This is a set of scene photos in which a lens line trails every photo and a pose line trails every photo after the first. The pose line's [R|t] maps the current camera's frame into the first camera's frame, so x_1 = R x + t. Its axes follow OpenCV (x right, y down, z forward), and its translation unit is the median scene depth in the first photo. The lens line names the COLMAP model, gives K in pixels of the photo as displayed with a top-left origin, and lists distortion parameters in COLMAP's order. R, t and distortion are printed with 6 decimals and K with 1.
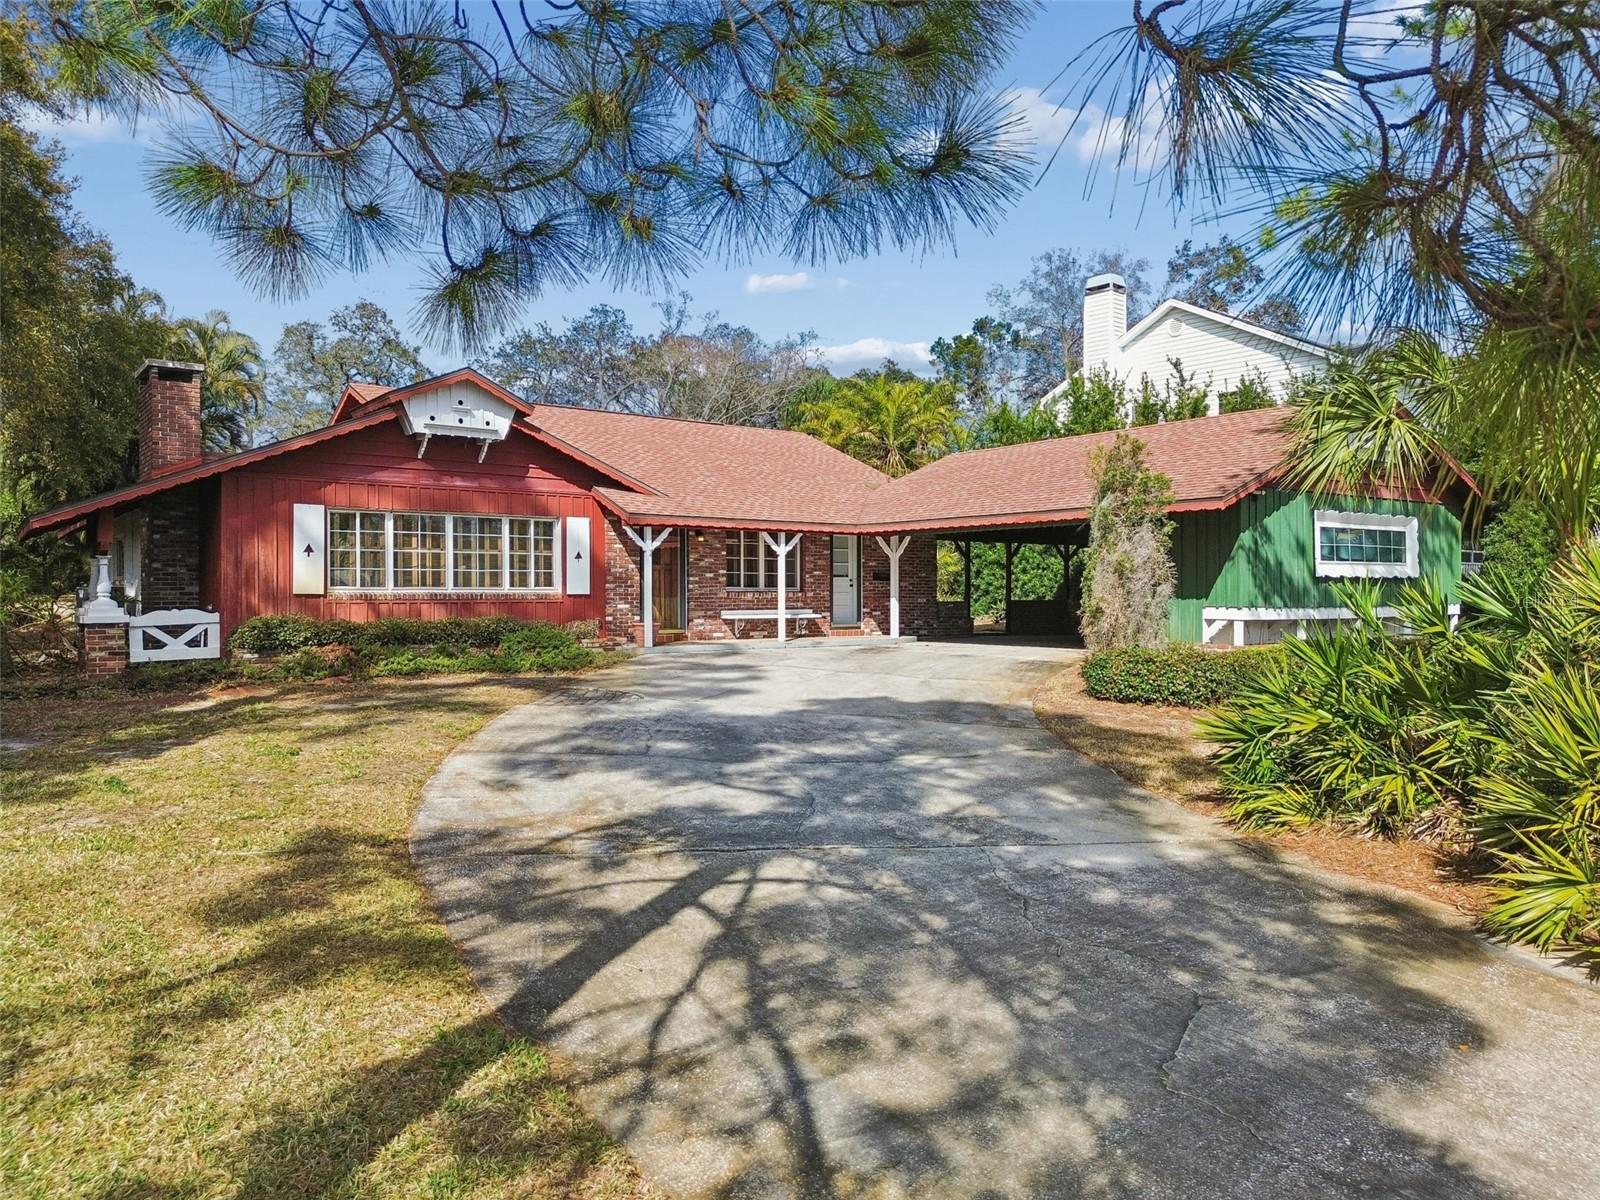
lens RADIAL K [[1134.9, 0, 801.5], [0, 1134.9, 595.0], [0, 0, 1]] dist [0.077781, -0.082301]
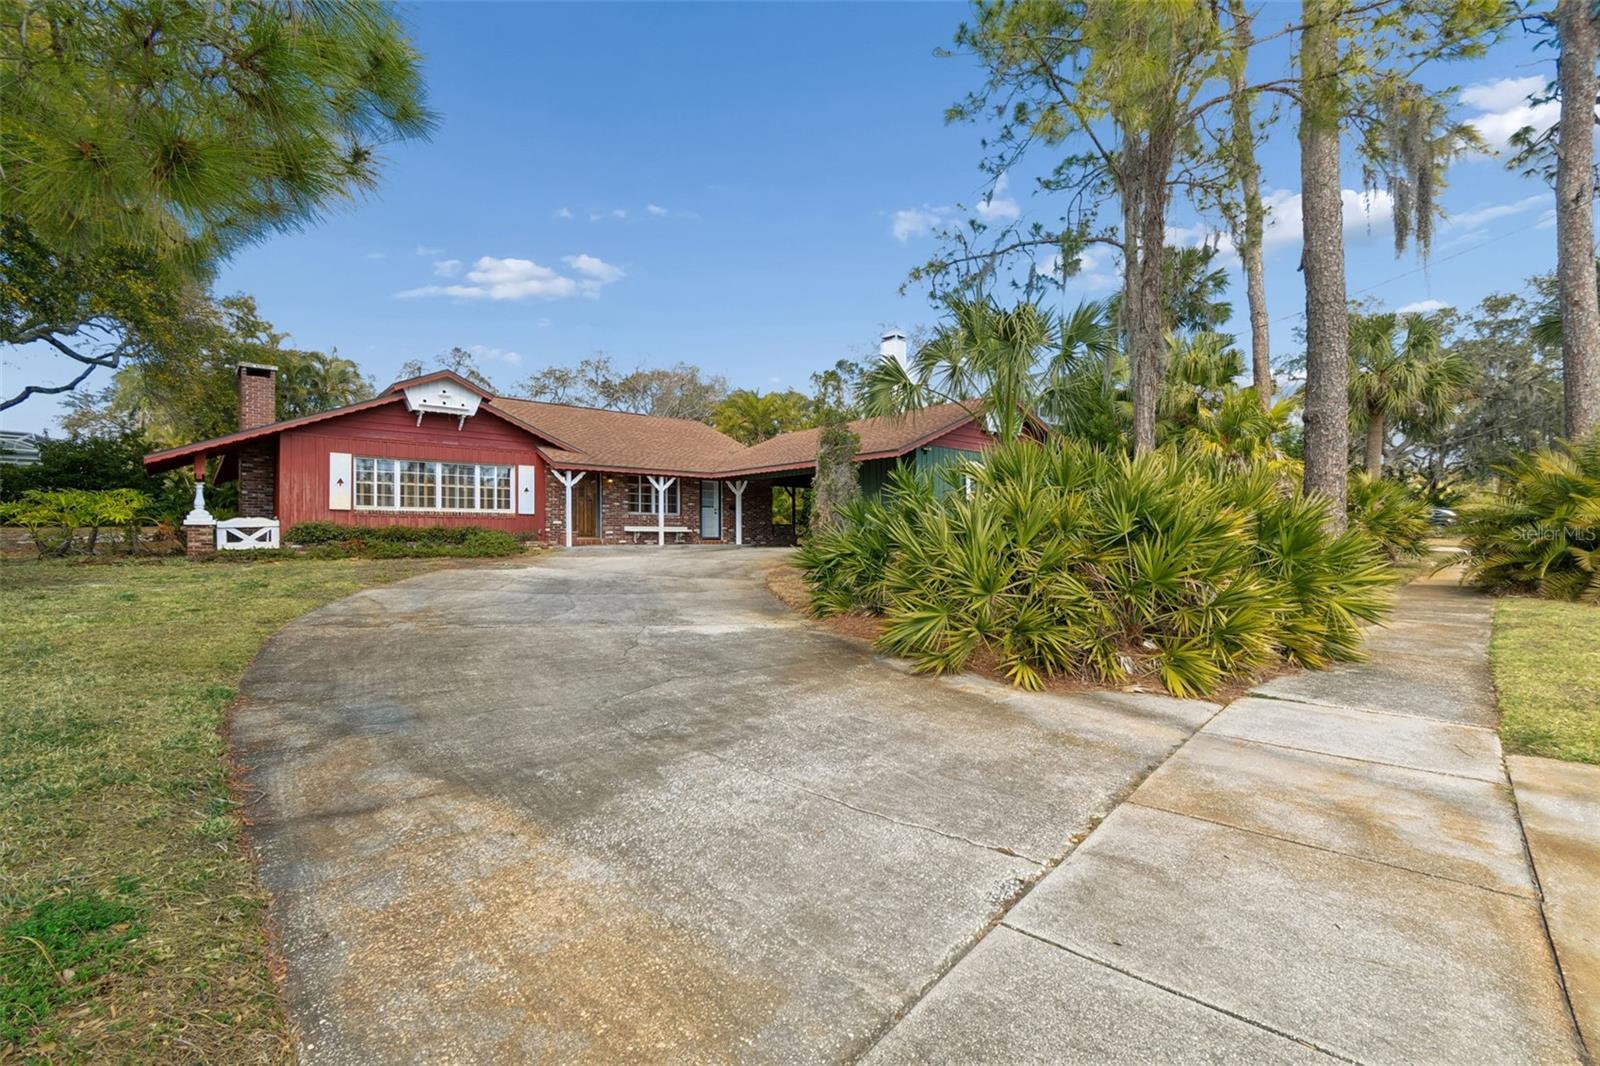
lens RADIAL K [[726.9, 0, 806.3], [0, 726.9, 530.9], [0, 0, 1]] dist [0.001755, -0.000027]
pose [[0.997832, -0.000694, 0.065803, 0.130583], [0.001624, 0.999900, -0.014081, 0.039290], [-0.065786, 0.014157, 0.997733, -0.038773]]
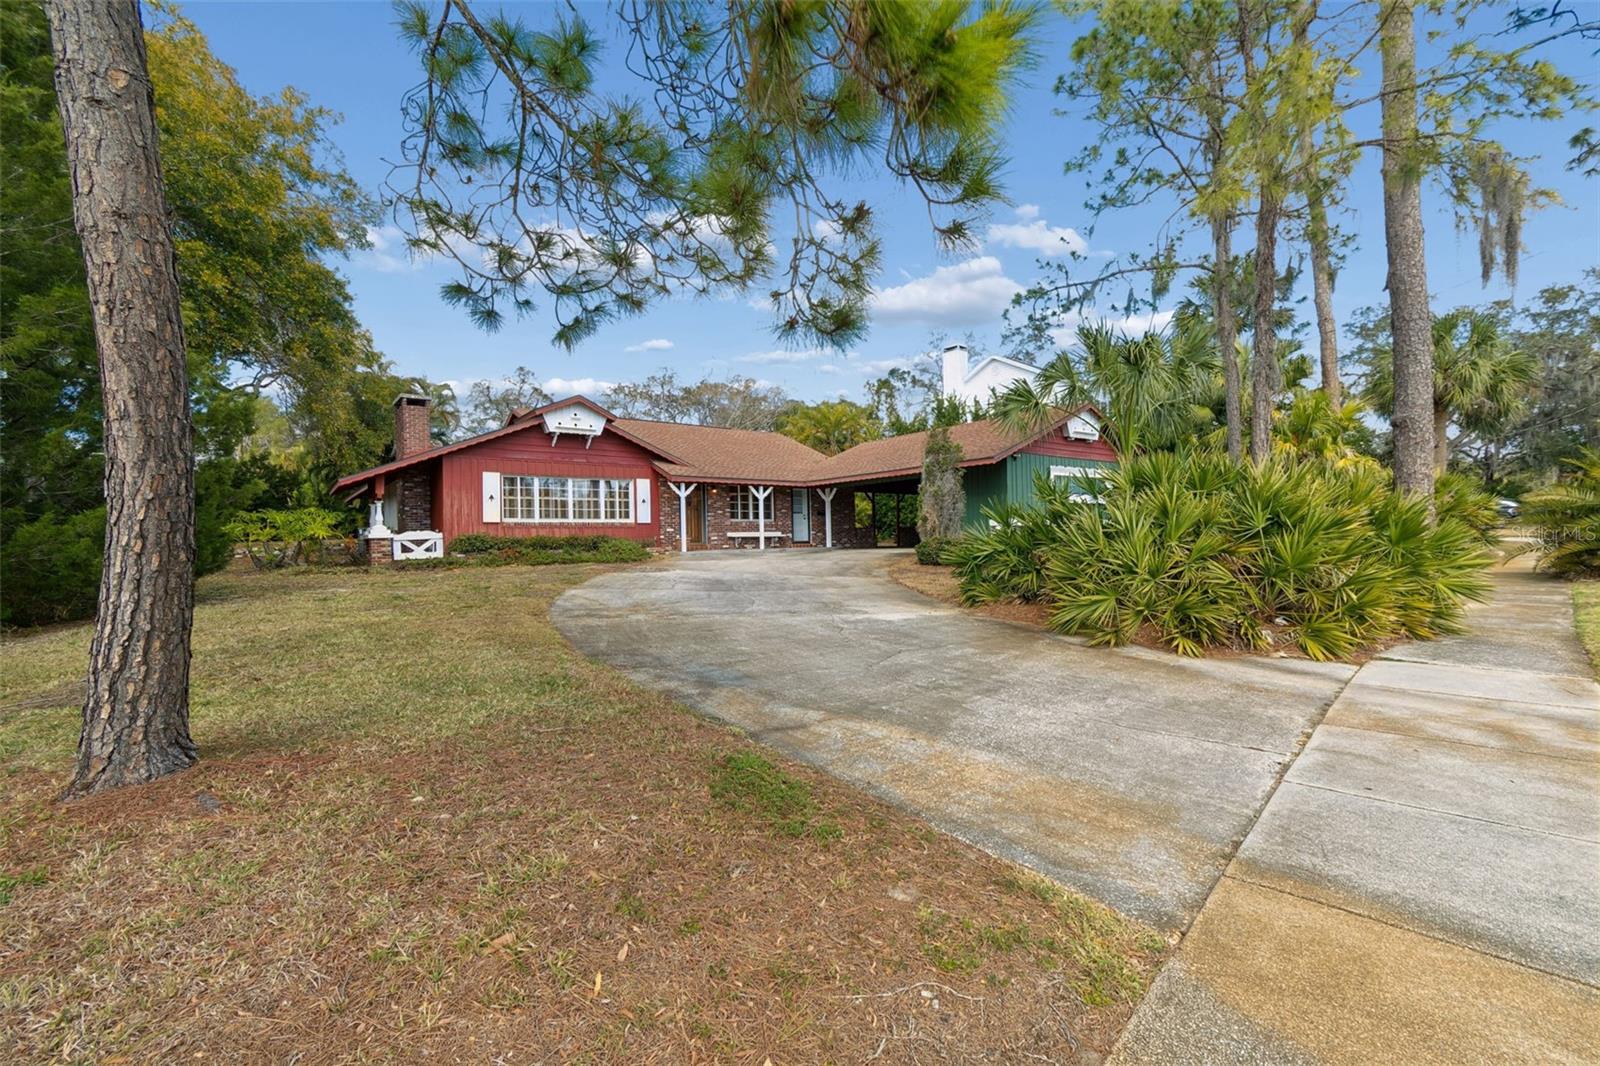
lens RADIAL K [[713.9, 0, 811.2], [0, 713.9, 534.6], [0, 0, 1]] dist [0.001365, -0.000390]
pose [[0.999580, -0.020161, 0.020830, 0.038890], [0.020464, 0.999686, -0.014448, 0.039981], [-0.020532, 0.014868, 0.999679, -0.106975]]
